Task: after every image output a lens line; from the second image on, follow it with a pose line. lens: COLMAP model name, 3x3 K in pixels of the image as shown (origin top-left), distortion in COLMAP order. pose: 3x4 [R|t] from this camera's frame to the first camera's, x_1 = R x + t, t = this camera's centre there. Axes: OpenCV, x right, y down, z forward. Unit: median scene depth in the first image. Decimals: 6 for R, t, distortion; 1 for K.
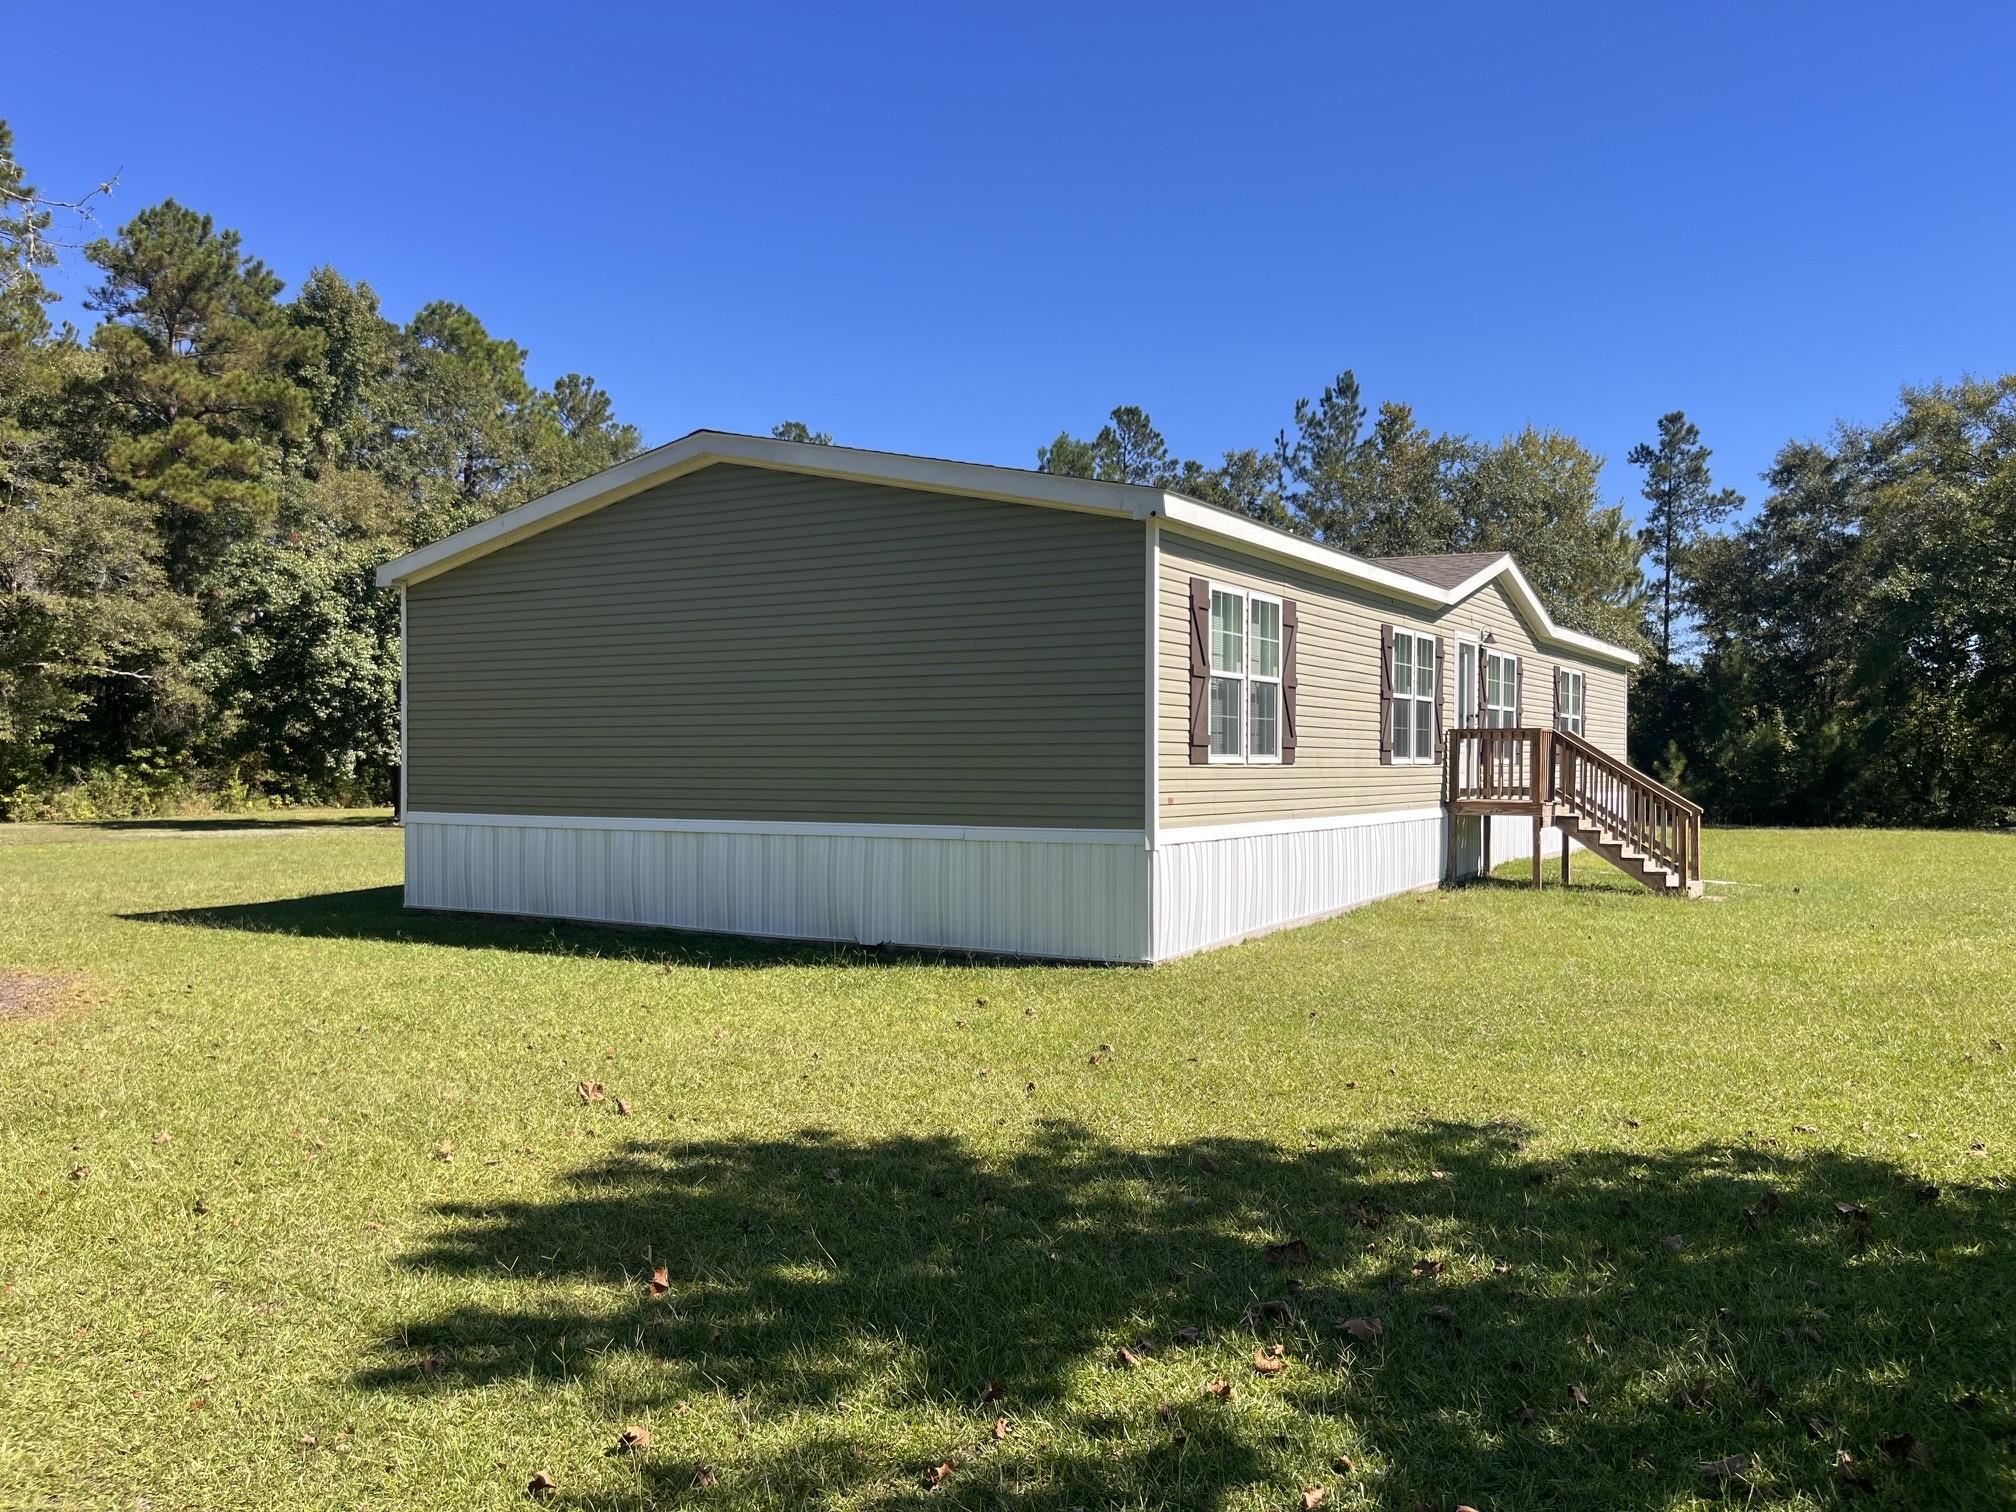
lens RADIAL K [[1529.4, 0, 1011.2], [0, 1529.4, 762.5], [0, 0, 1]] dist [0.057372, -0.064922]
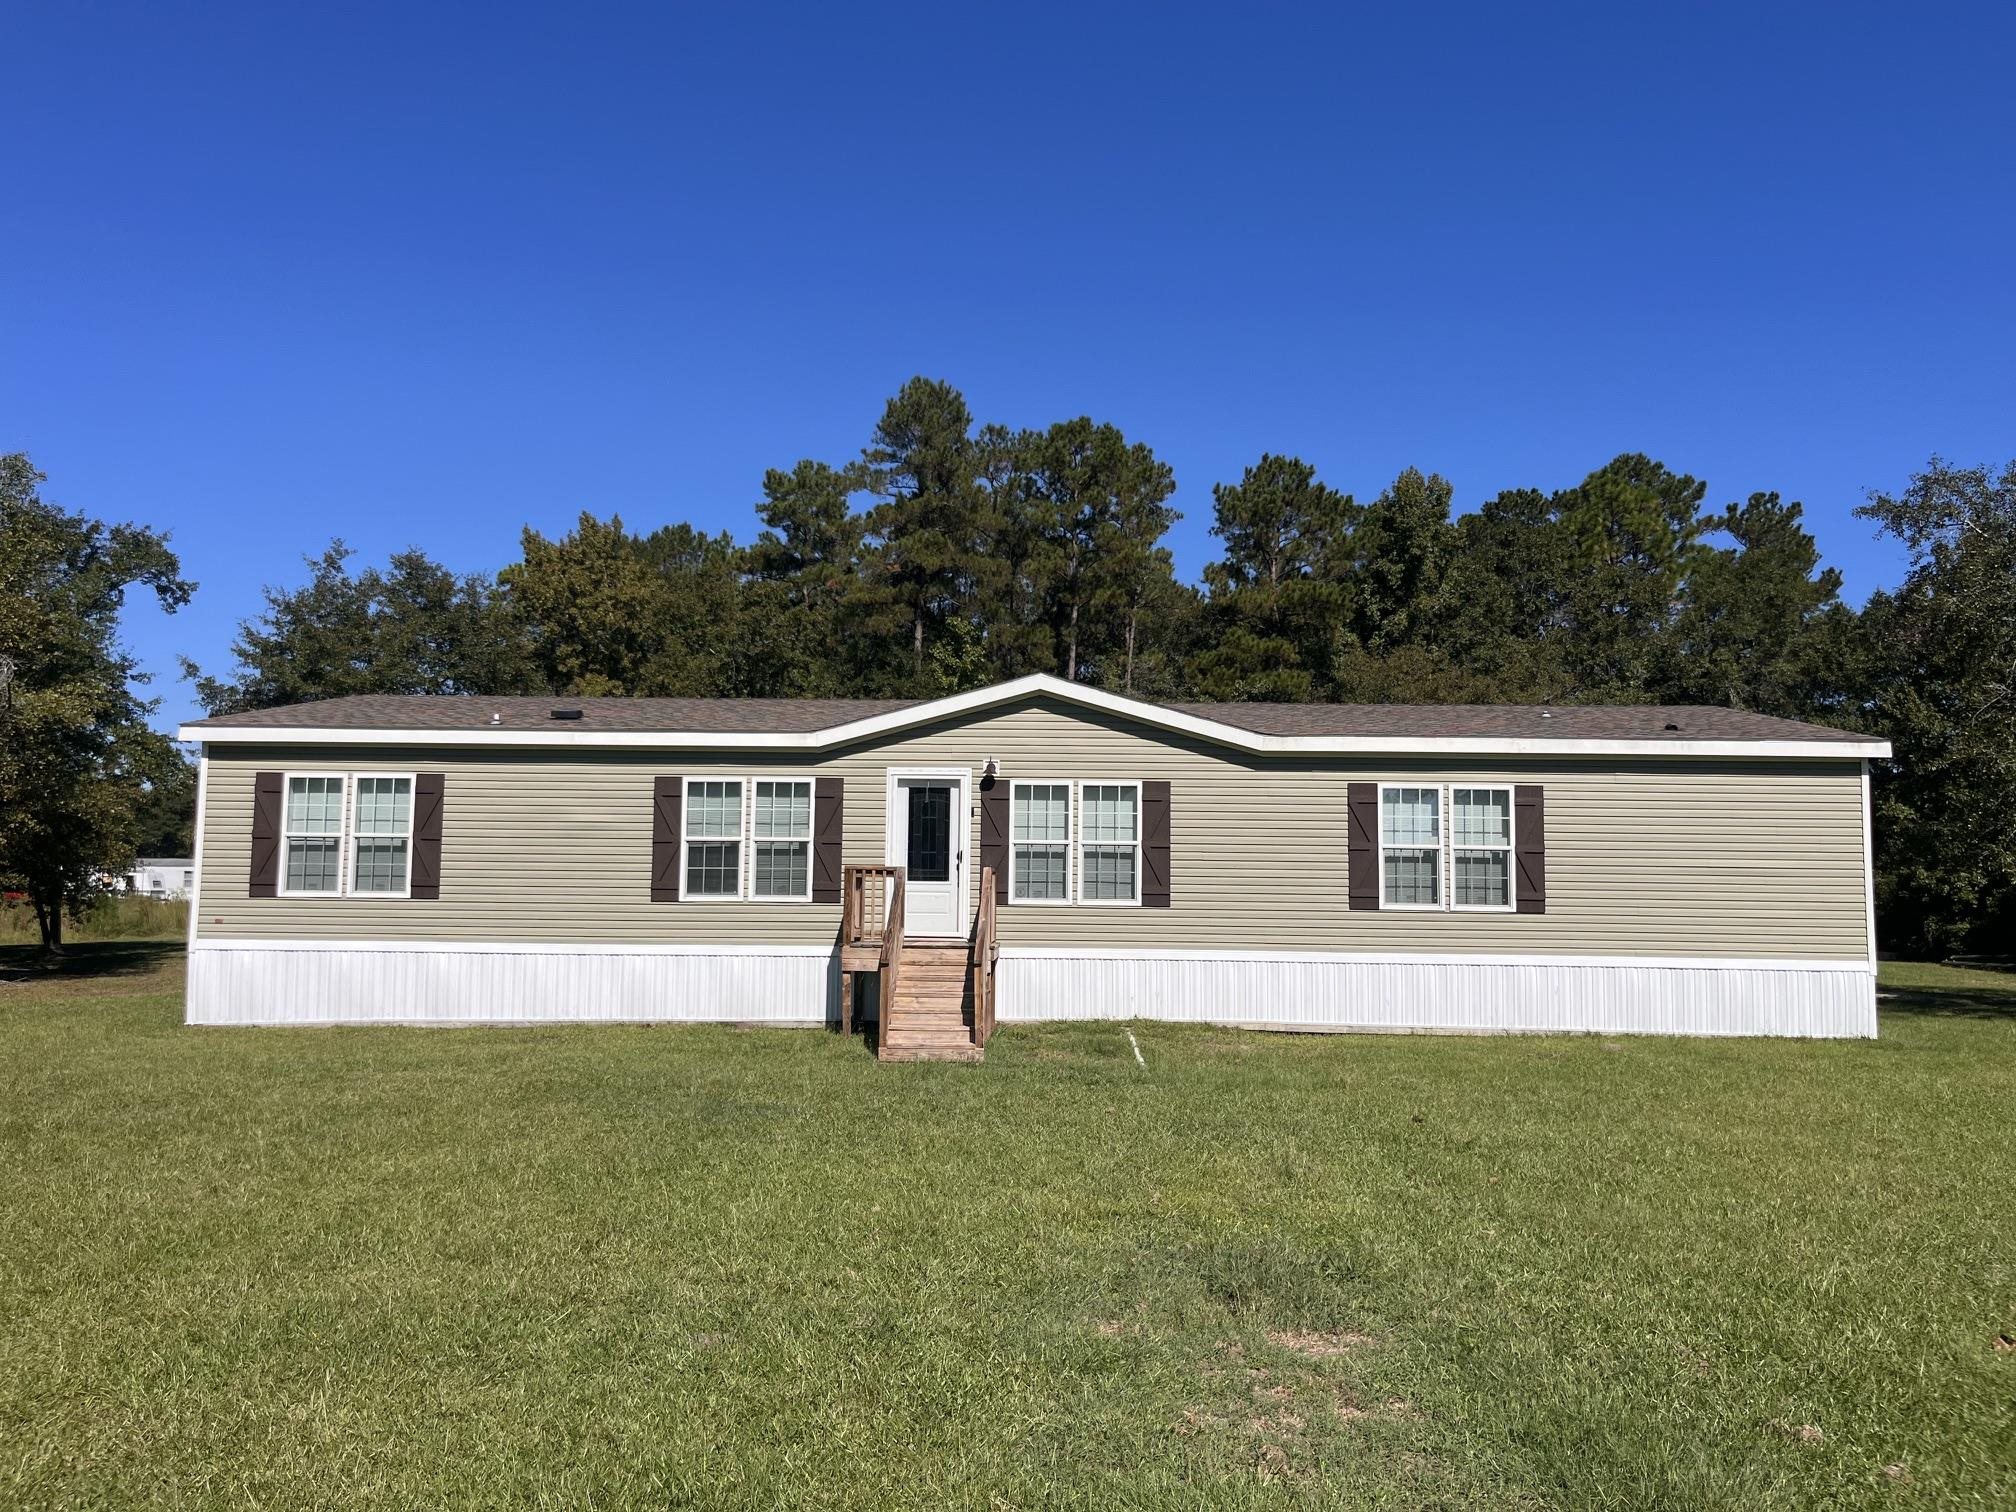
lens RADIAL K [[1529.4, 0, 1001.1], [0, 1529.4, 754.1], [0, 0, 1]] dist [0.057372, -0.064922]
pose [[0.496943, -0.073871, -0.864633, 1.178755], [-0.012237, 0.995675, -0.092099, -0.004830], [0.867697, 0.056349, 0.493890, 0.580063]]
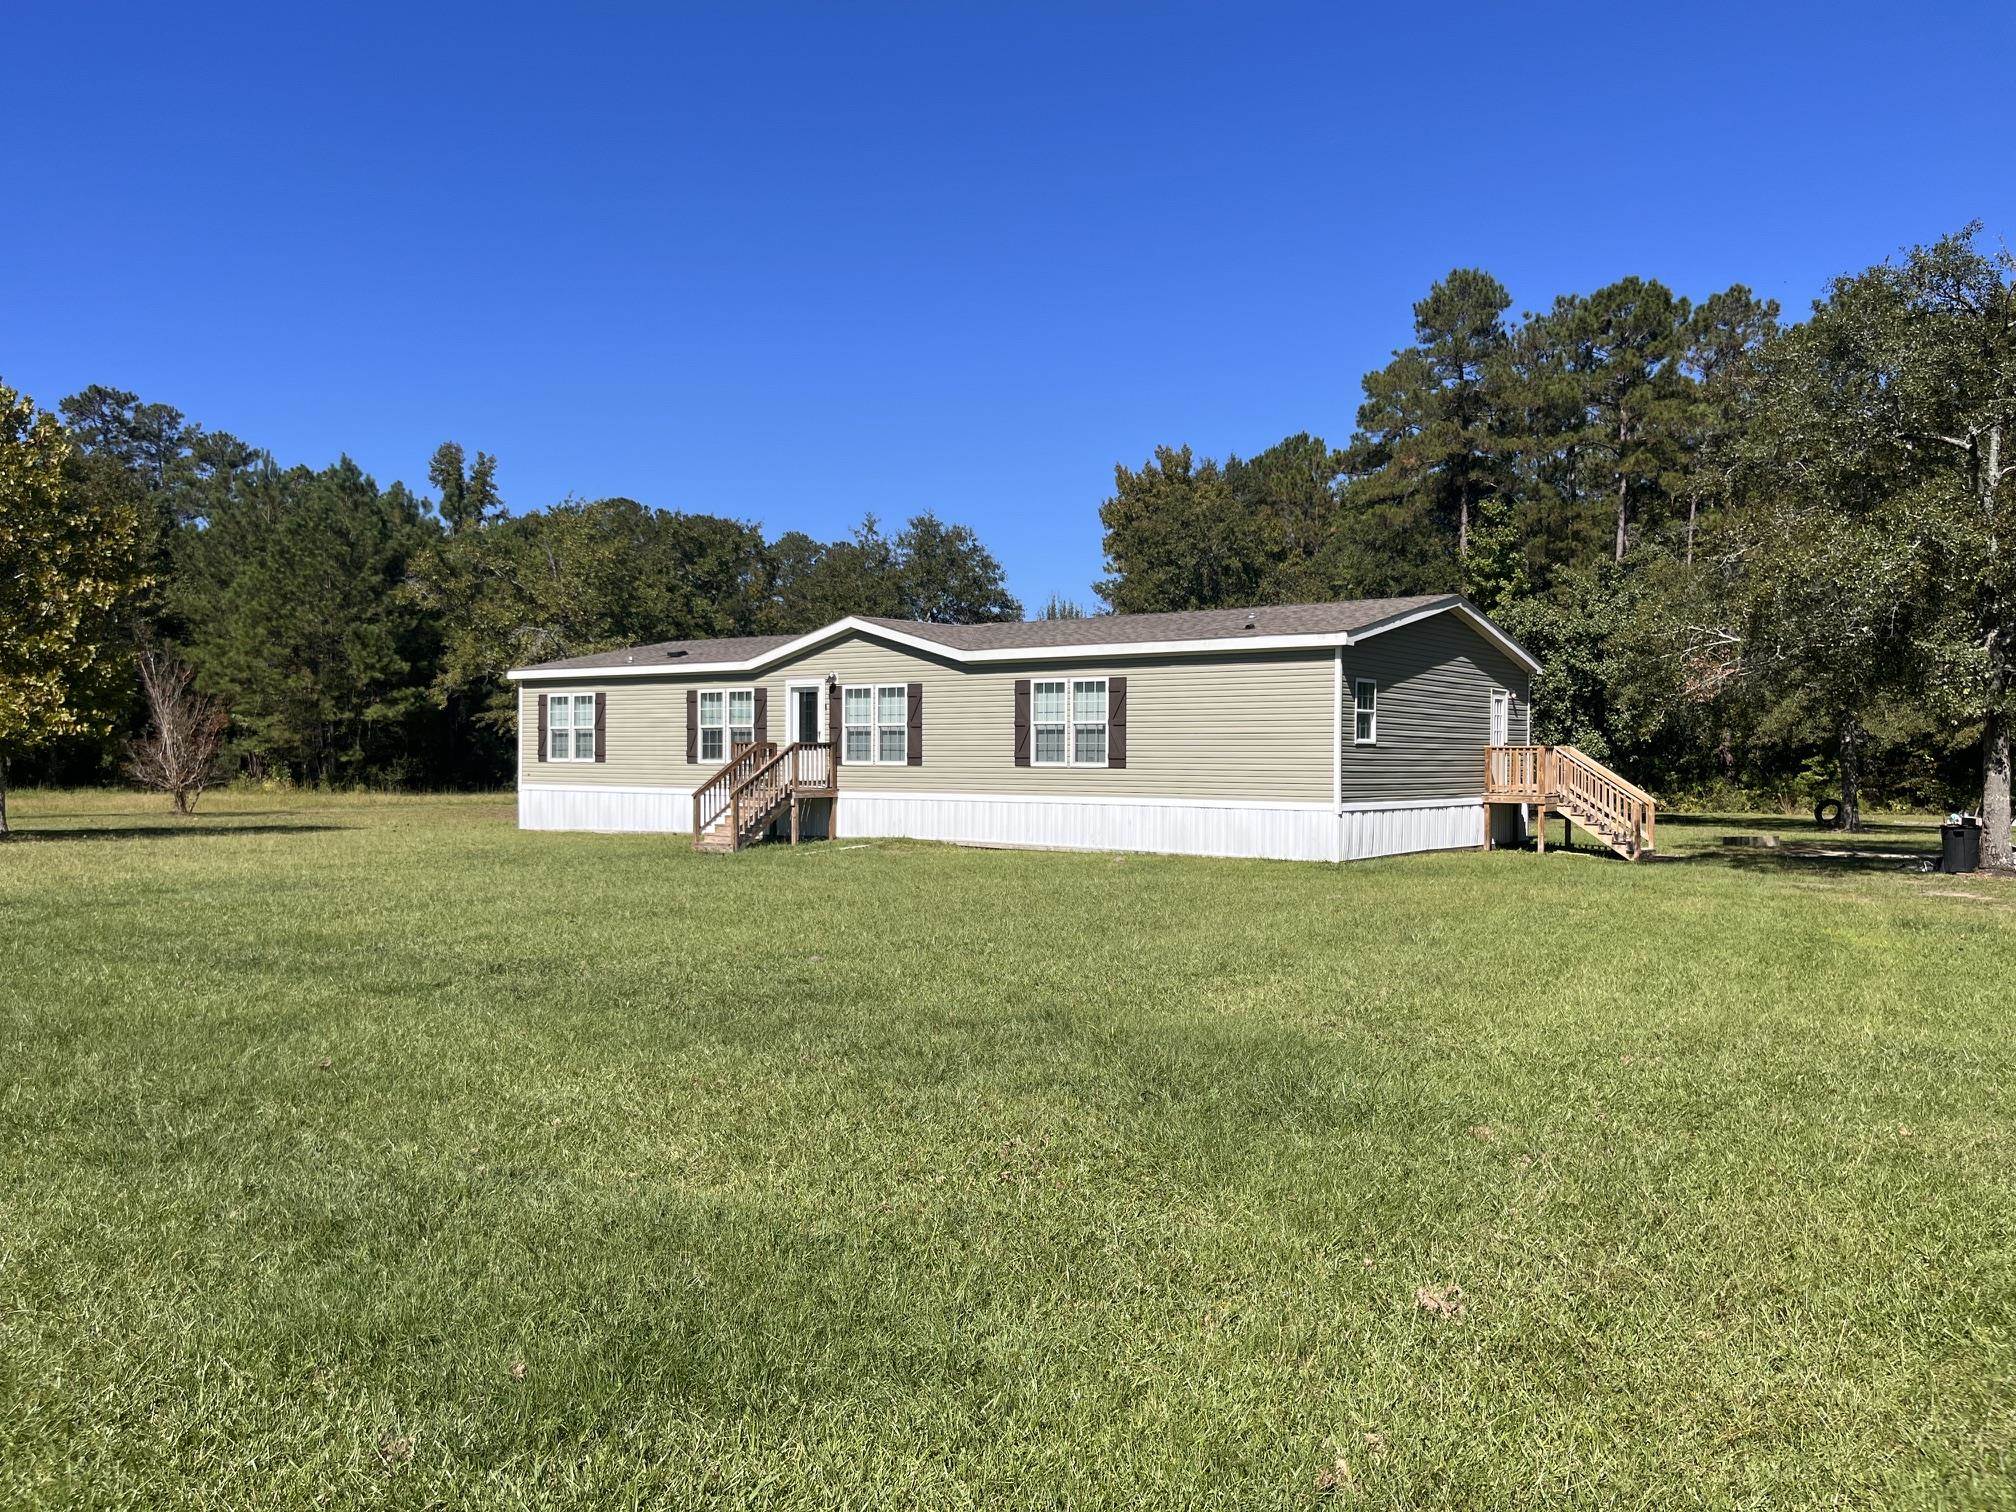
lens RADIAL K [[1529.4, 0, 1008.0], [0, 1529.4, 759.3], [0, 0, 1]] dist [0.057372, -0.064922]
pose [[-0.083686, -0.003567, -0.996486, 1.854590], [-0.008668, 0.999958, -0.002852, -0.001635], [0.996454, 0.008399, -0.083714, 1.367055]]
